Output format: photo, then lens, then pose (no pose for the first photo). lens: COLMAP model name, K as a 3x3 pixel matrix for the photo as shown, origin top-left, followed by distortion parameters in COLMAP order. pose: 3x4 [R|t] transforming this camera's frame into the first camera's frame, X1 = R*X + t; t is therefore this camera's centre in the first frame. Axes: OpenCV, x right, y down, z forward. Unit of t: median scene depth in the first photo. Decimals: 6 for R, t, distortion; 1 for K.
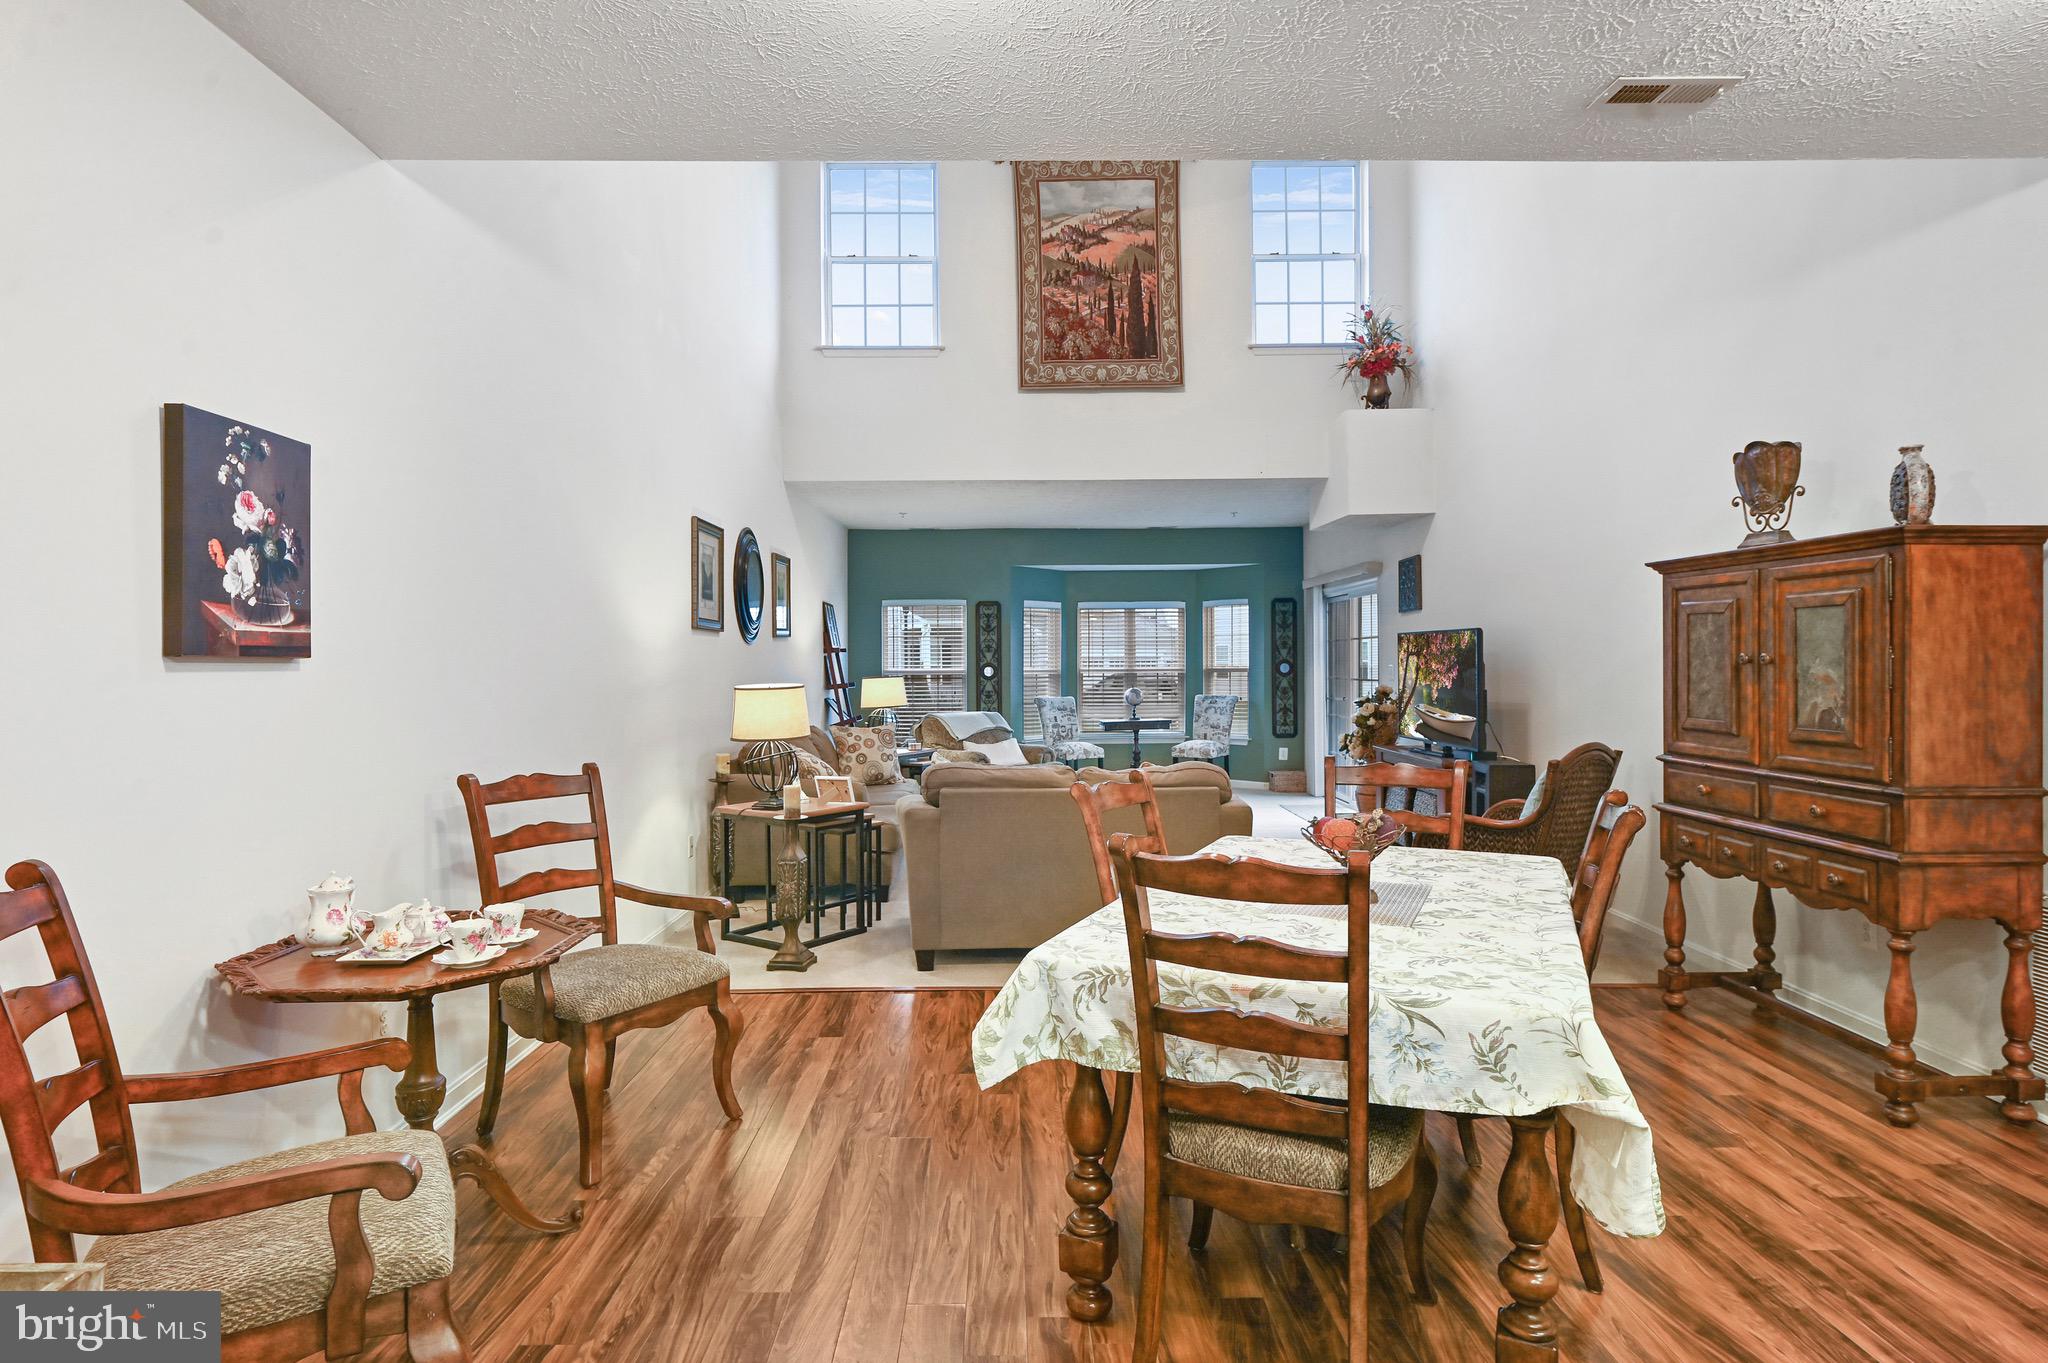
lens RADIAL K [[1084.6, 0, 1029.0], [0, 1084.6, 672.5], [0, 0, 1]] dist [0.002189, 0.000111]
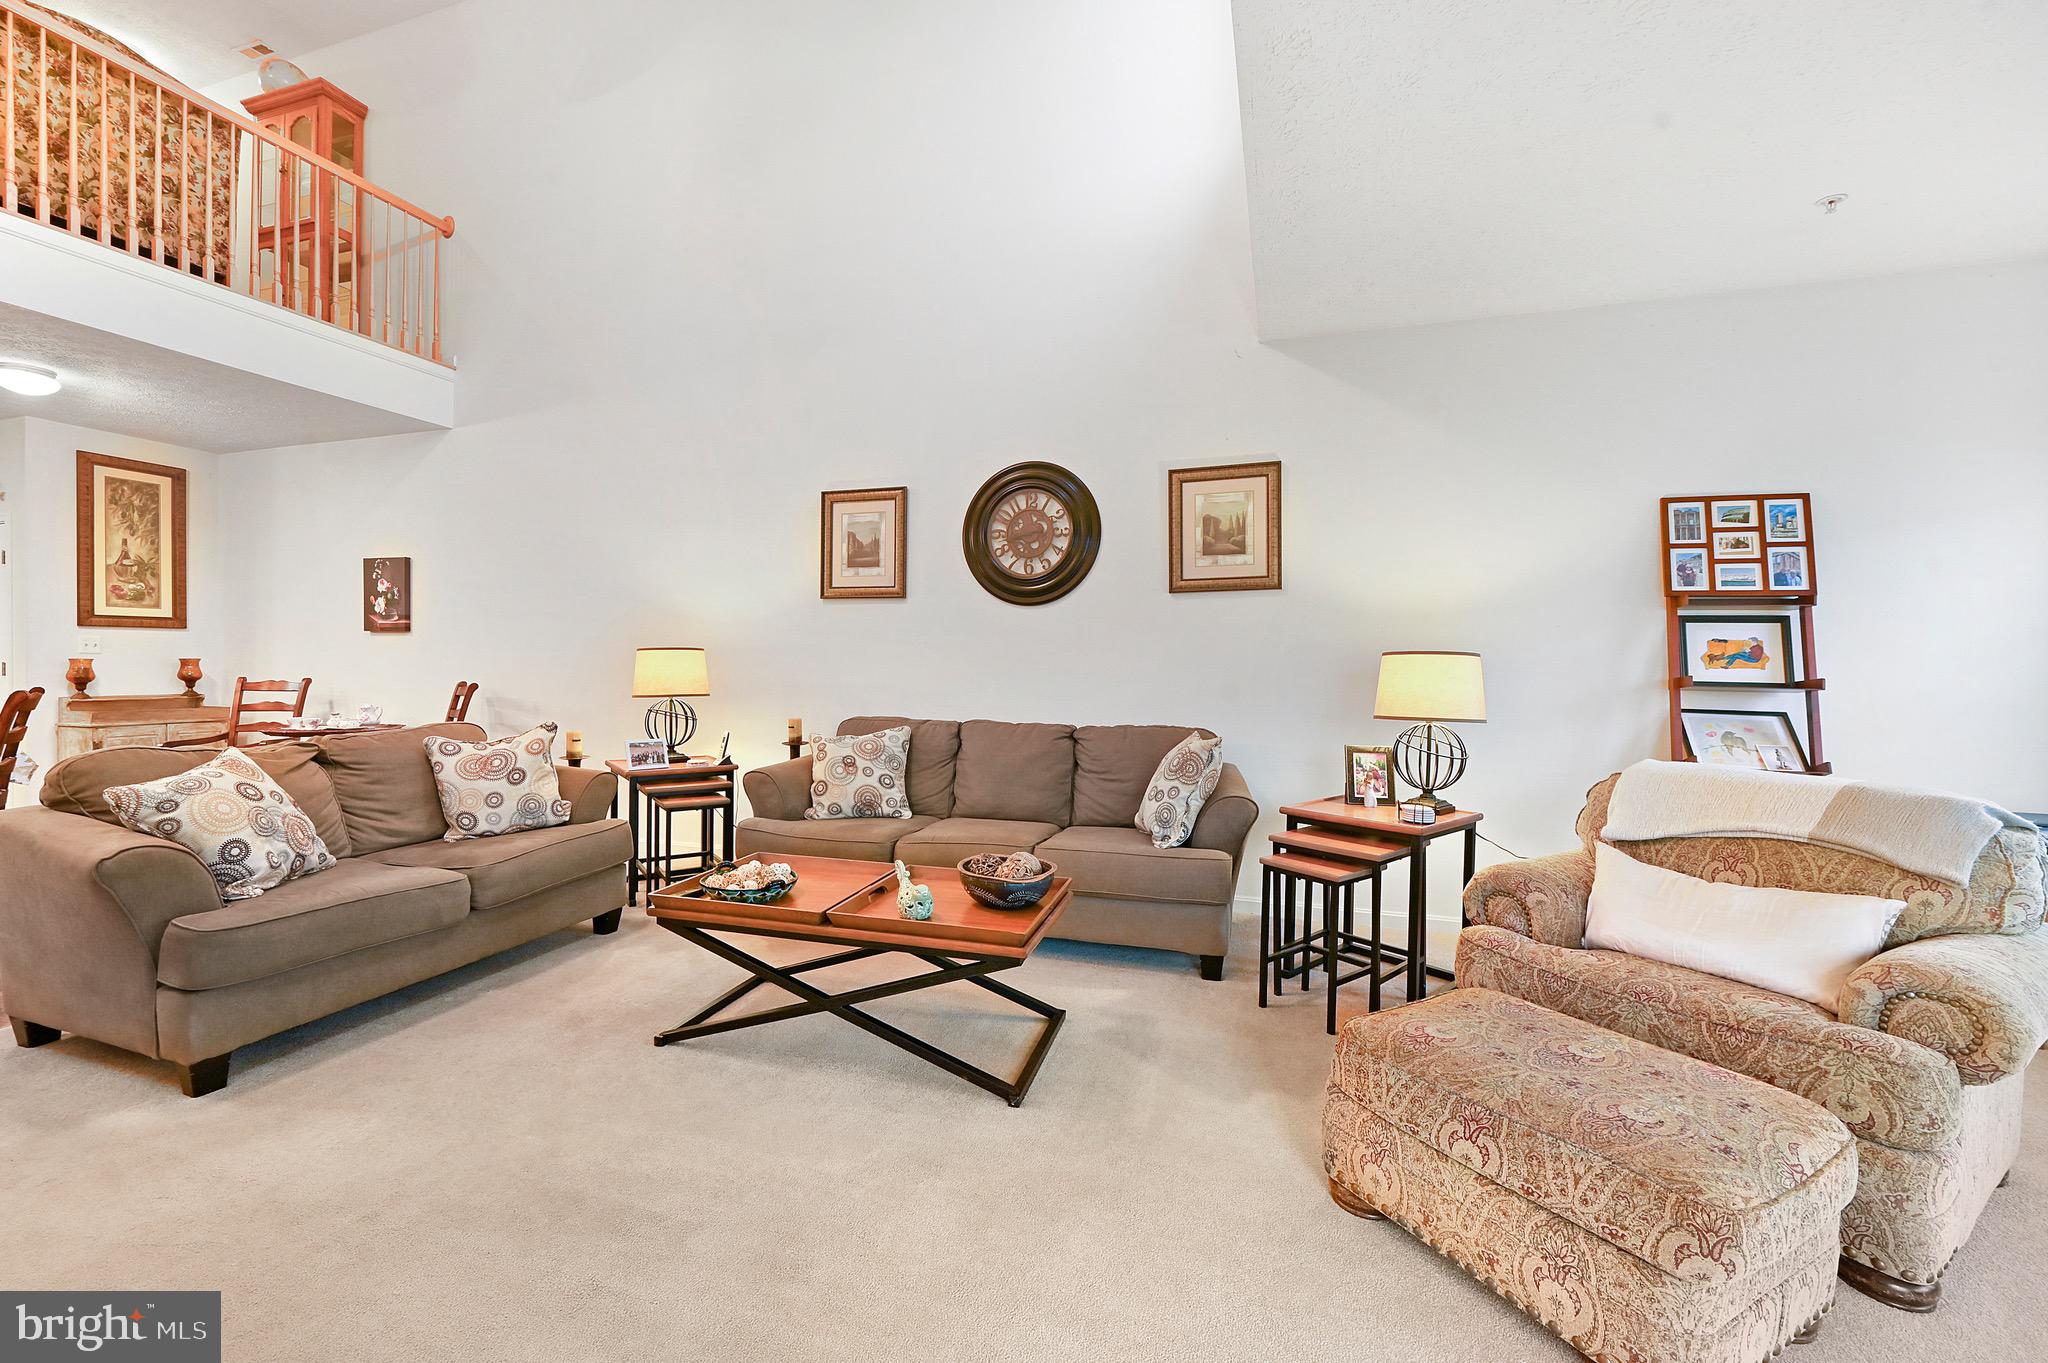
lens RADIAL K [[823.1, 0, 1018.4], [0, 823.1, 673.4], [0, 0, 1]] dist [0.000075, -0.000090]
pose [[-0.327666, 0.015187, -0.944672, 0.278035], [-0.015478, 0.999650, 0.021440, 0.008611], [0.944667, 0.021647, -0.327316, 1.036983]]
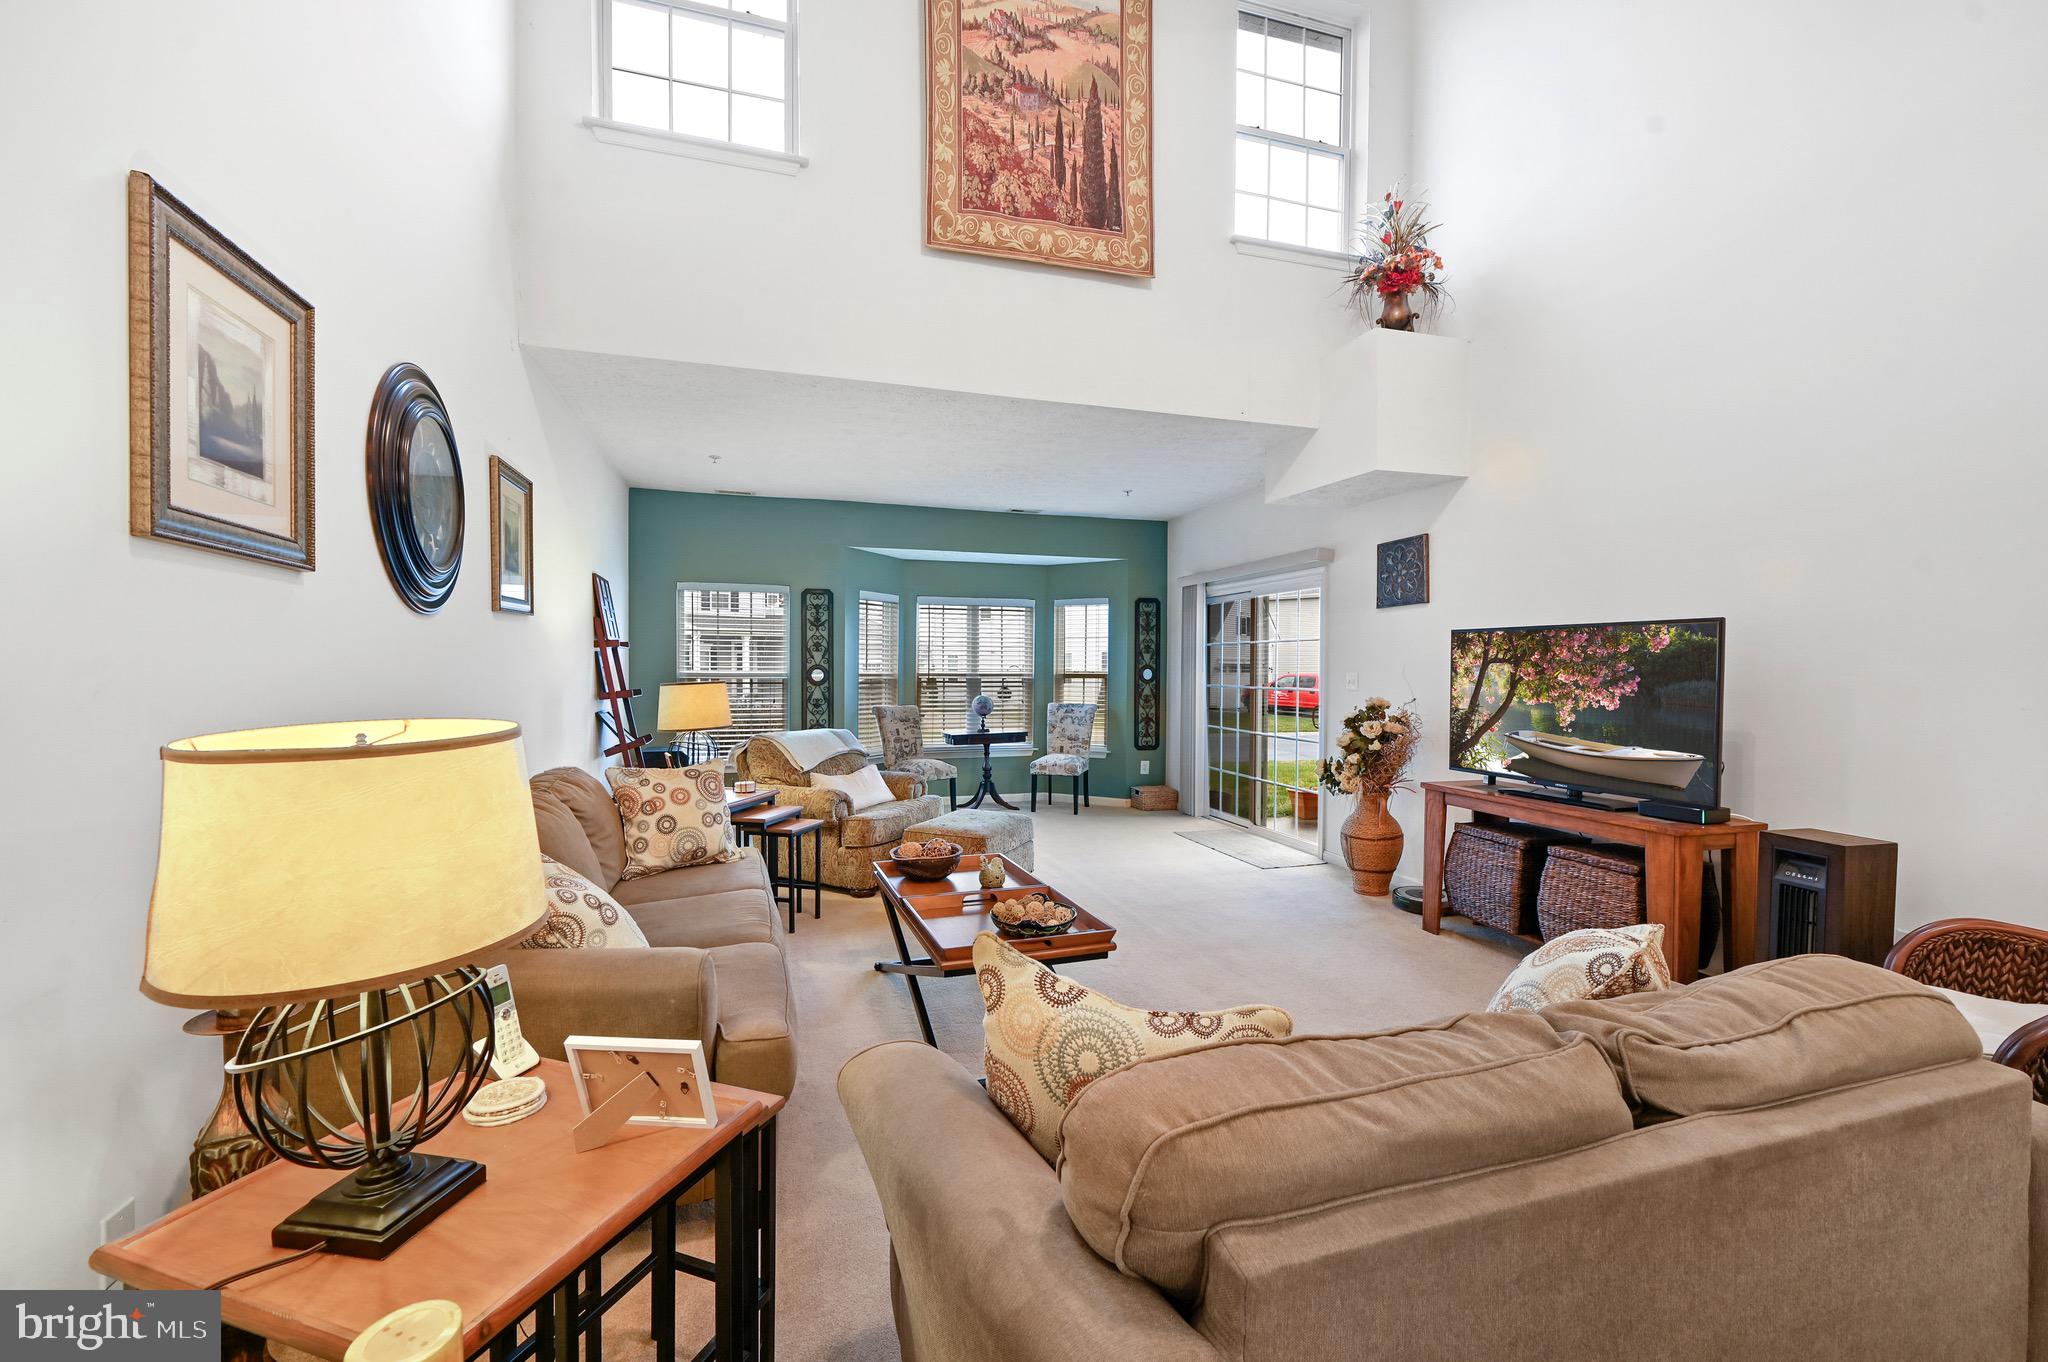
lens RADIAL K [[826.6, 0, 1018.4], [0, 826.6, 689.2], [0, 0, 1]] dist [-0.002527, -0.000174]
pose [[0.958328, 0.004231, 0.285639, -0.096637], [-0.009075, 0.999837, 0.015638, -0.001988], [-0.285526, -0.017578, 0.958210, 0.502207]]
